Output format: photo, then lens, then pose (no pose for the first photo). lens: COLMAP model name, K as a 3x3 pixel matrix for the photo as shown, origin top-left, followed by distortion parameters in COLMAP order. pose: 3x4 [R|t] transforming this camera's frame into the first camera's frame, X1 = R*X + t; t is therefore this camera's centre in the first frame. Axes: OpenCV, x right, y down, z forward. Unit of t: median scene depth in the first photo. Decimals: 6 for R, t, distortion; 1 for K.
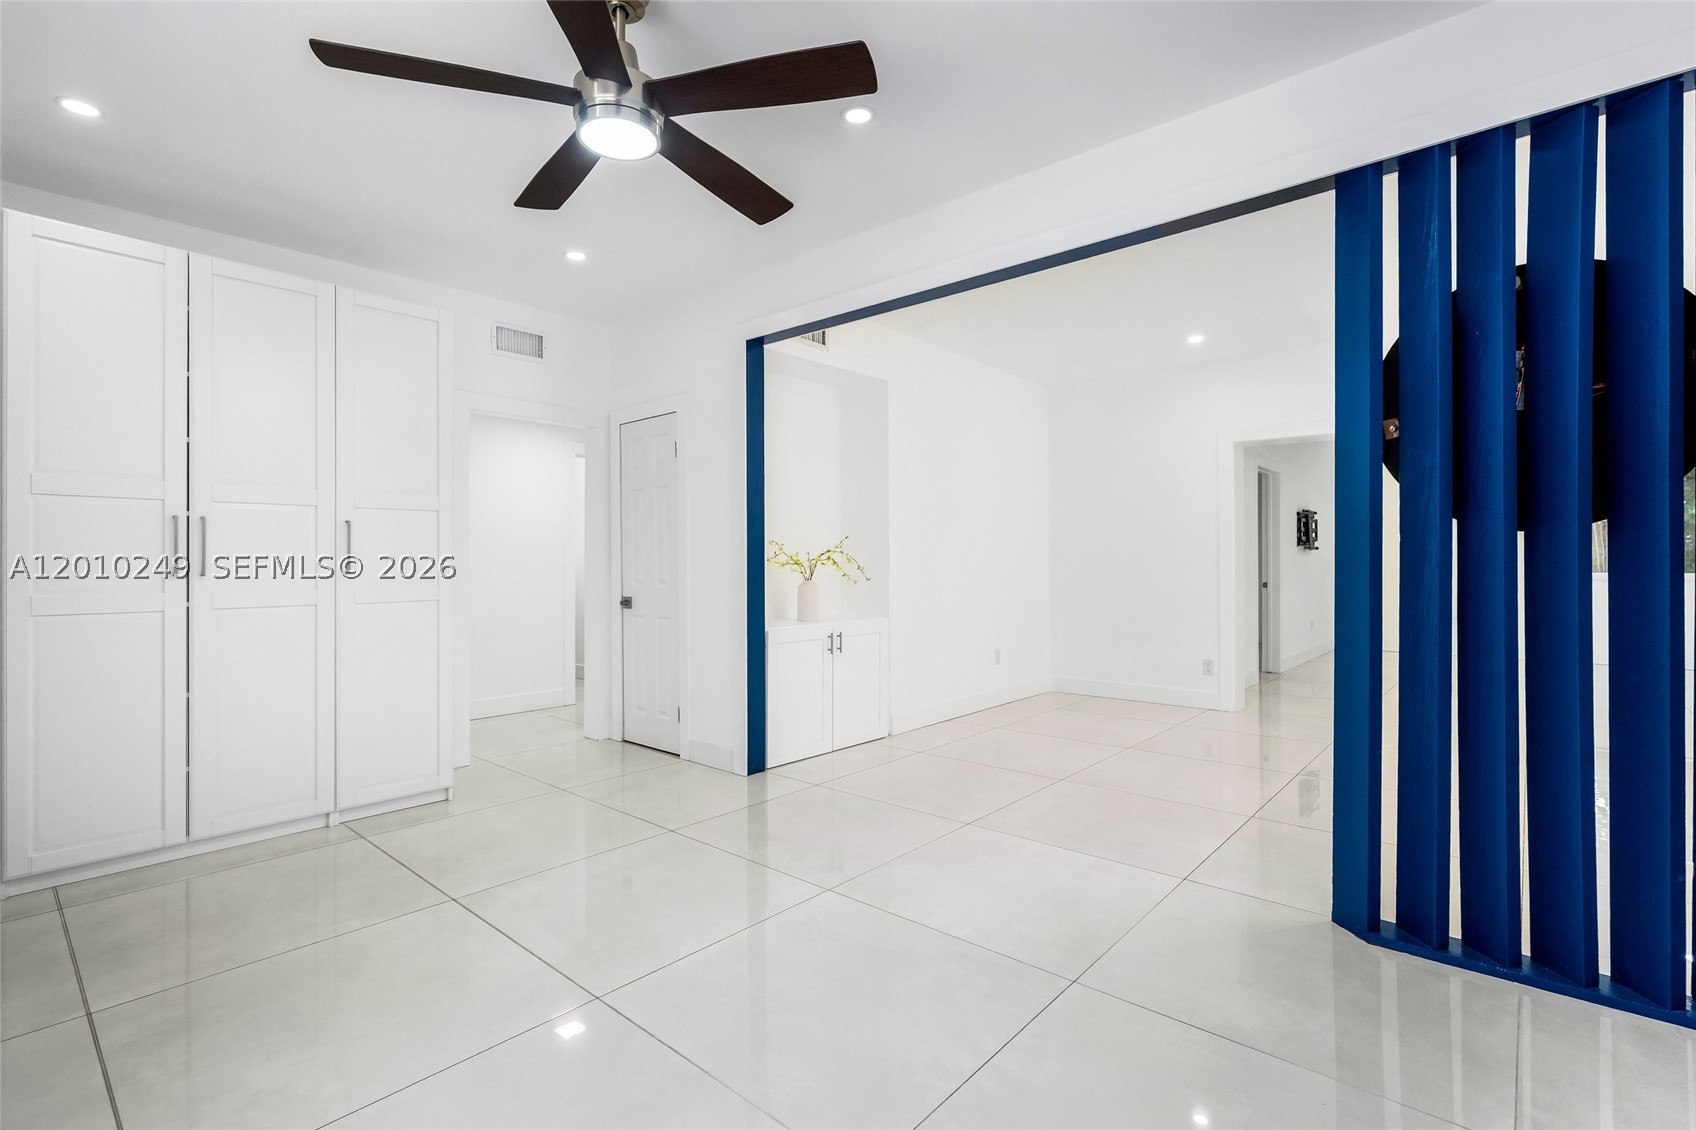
lens RADIAL K [[777.5, 0, 840.0], [0, 777.5, 565.5], [0, 0, 1]] dist [-0.005294, 0.002939]
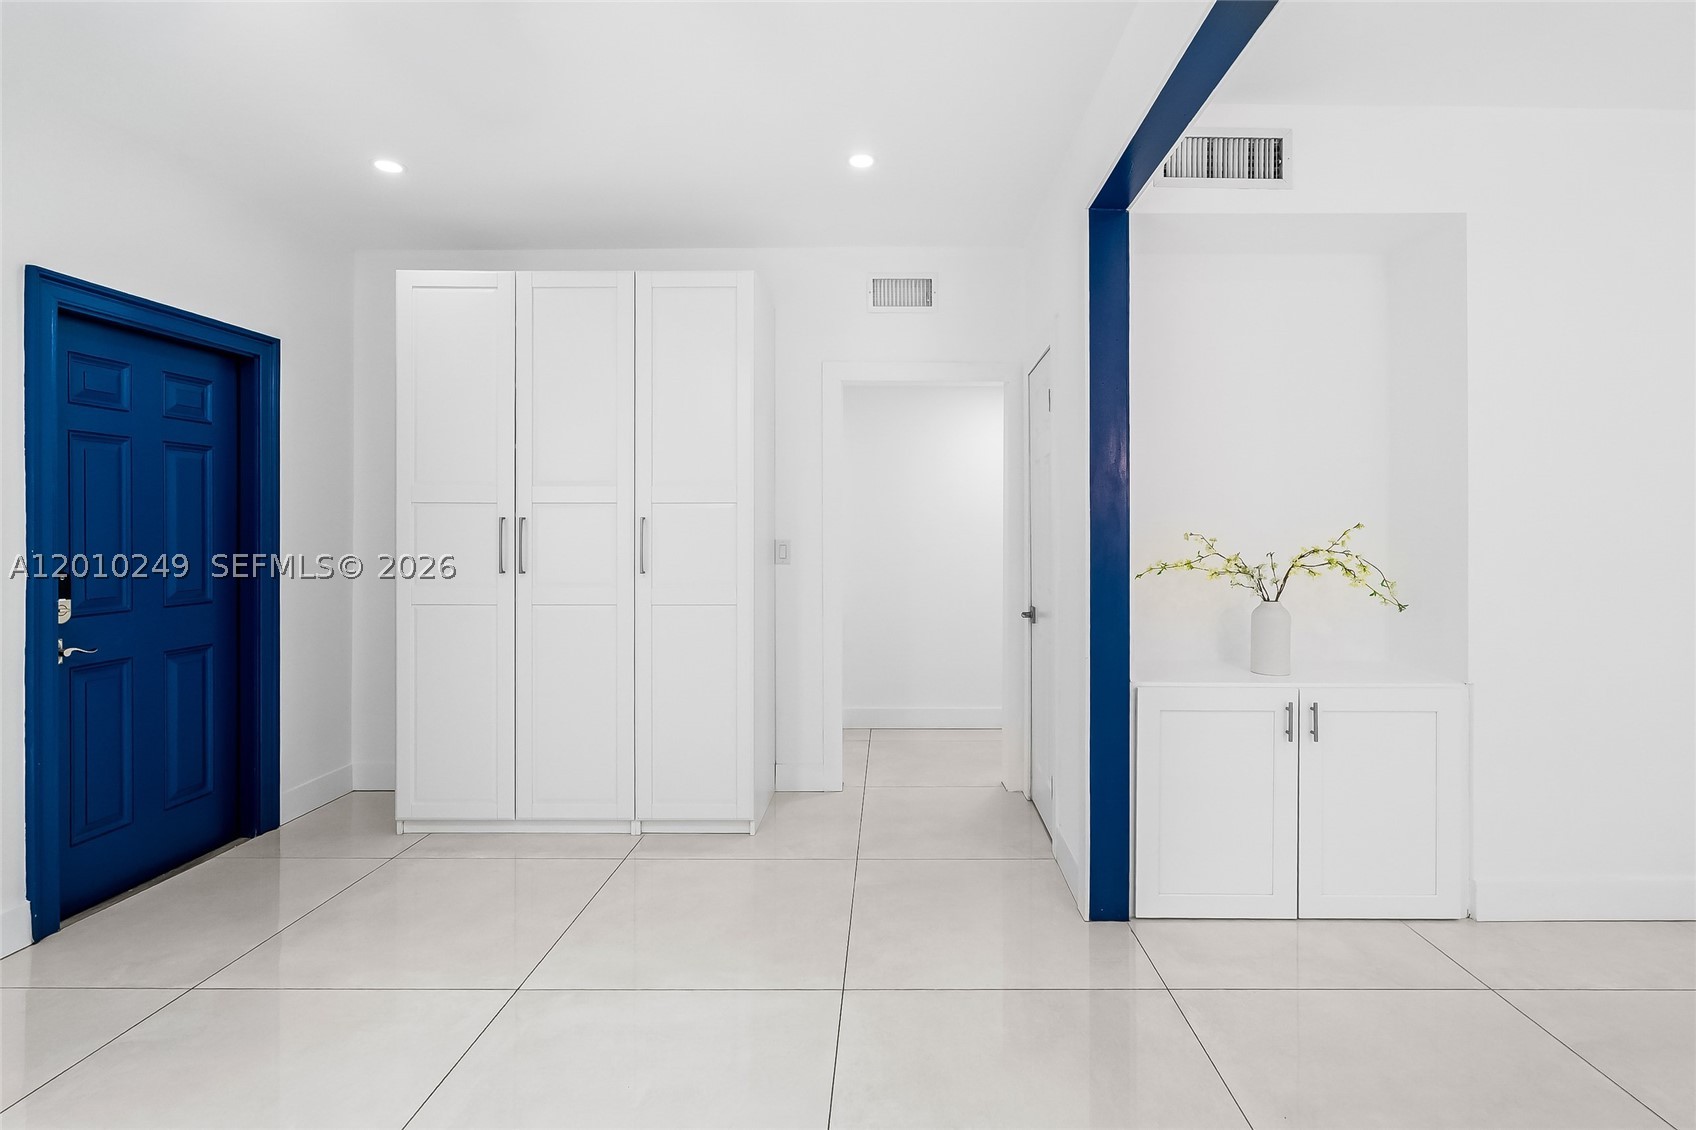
lens RADIAL K [[821.8, 0, 896.5], [0, 821.8, 532.0], [0, 0, 1]] dist [0.000817, -0.000376]
pose [[0.669430, 0.005257, -0.742857, 0.241835], [-0.009581, 0.999953, -0.001558, -0.030811], [0.742814, 0.008160, 0.669449, 0.422781]]
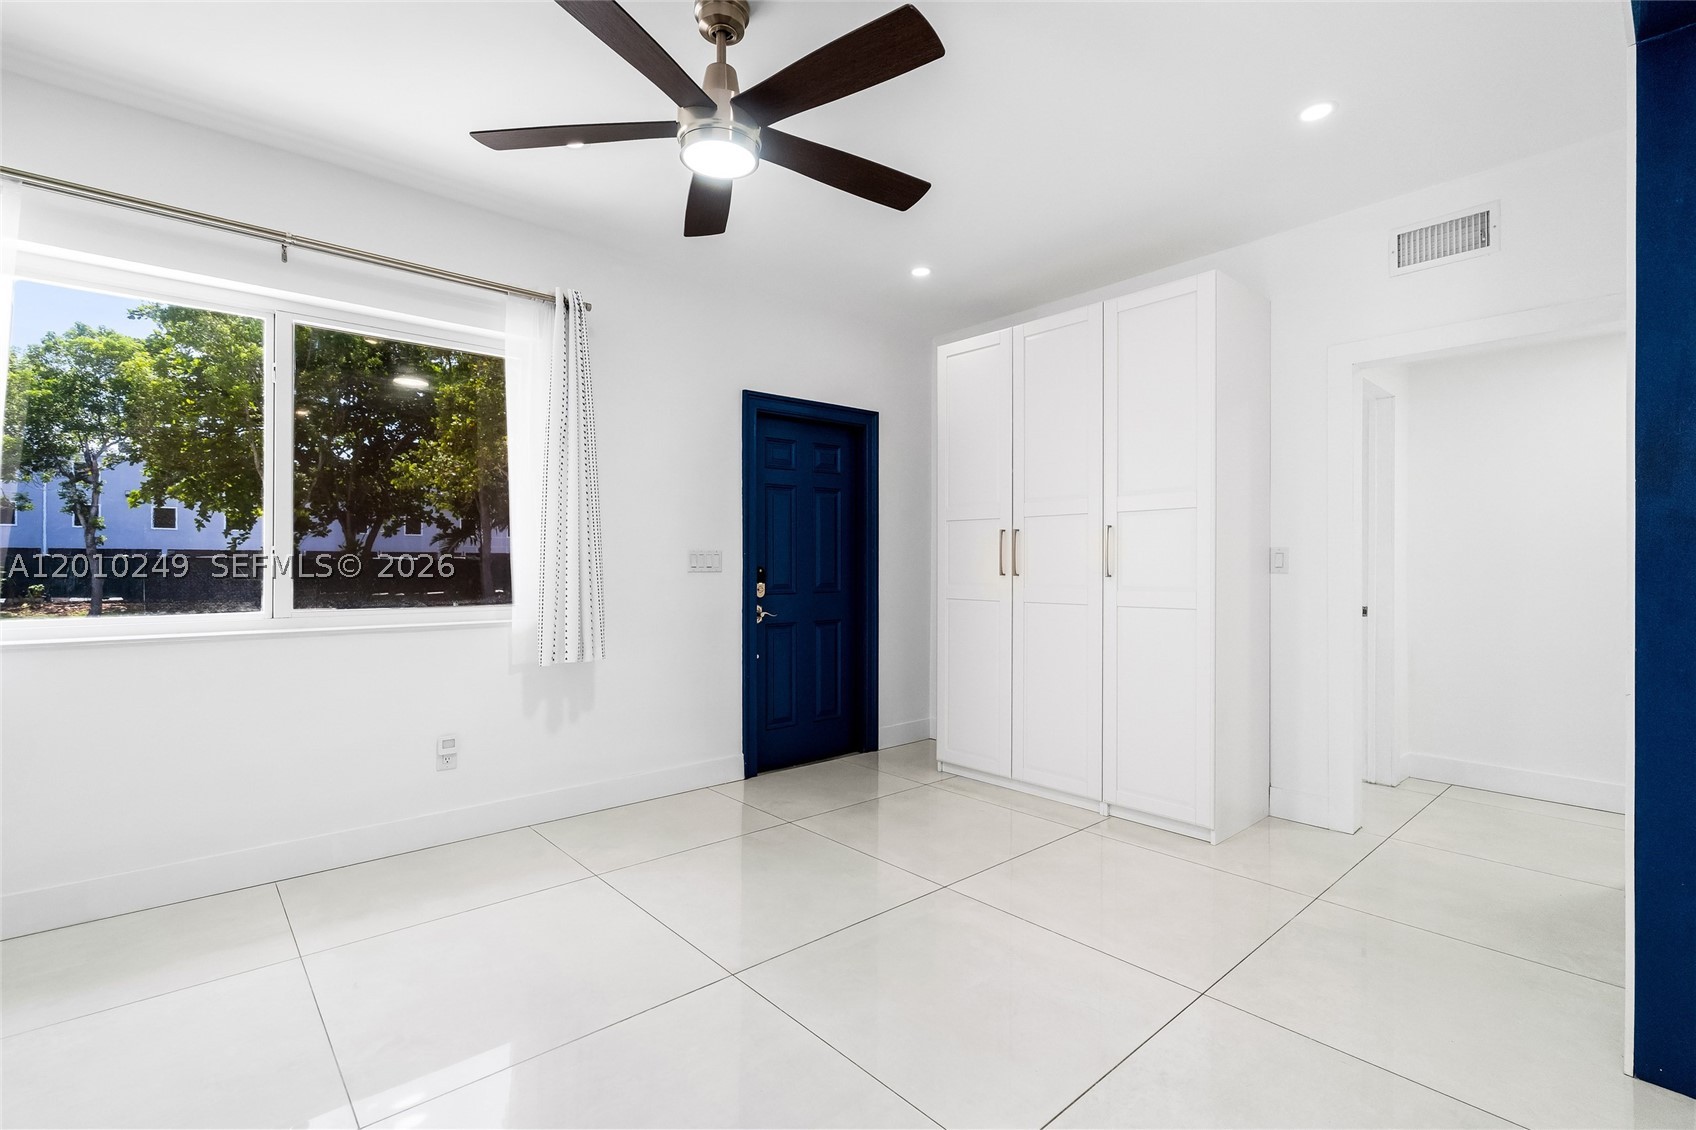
lens RADIAL K [[777.5, 0, 815.5], [0, 777.5, 564.3], [0, 0, 1]] dist [-0.005294, 0.002939]
pose [[-0.135410, 0.007238, -0.990763, 0.337154], [-0.006108, 0.999948, 0.008140, -0.008583], [0.990771, 0.007154, -0.135359, 0.572200]]
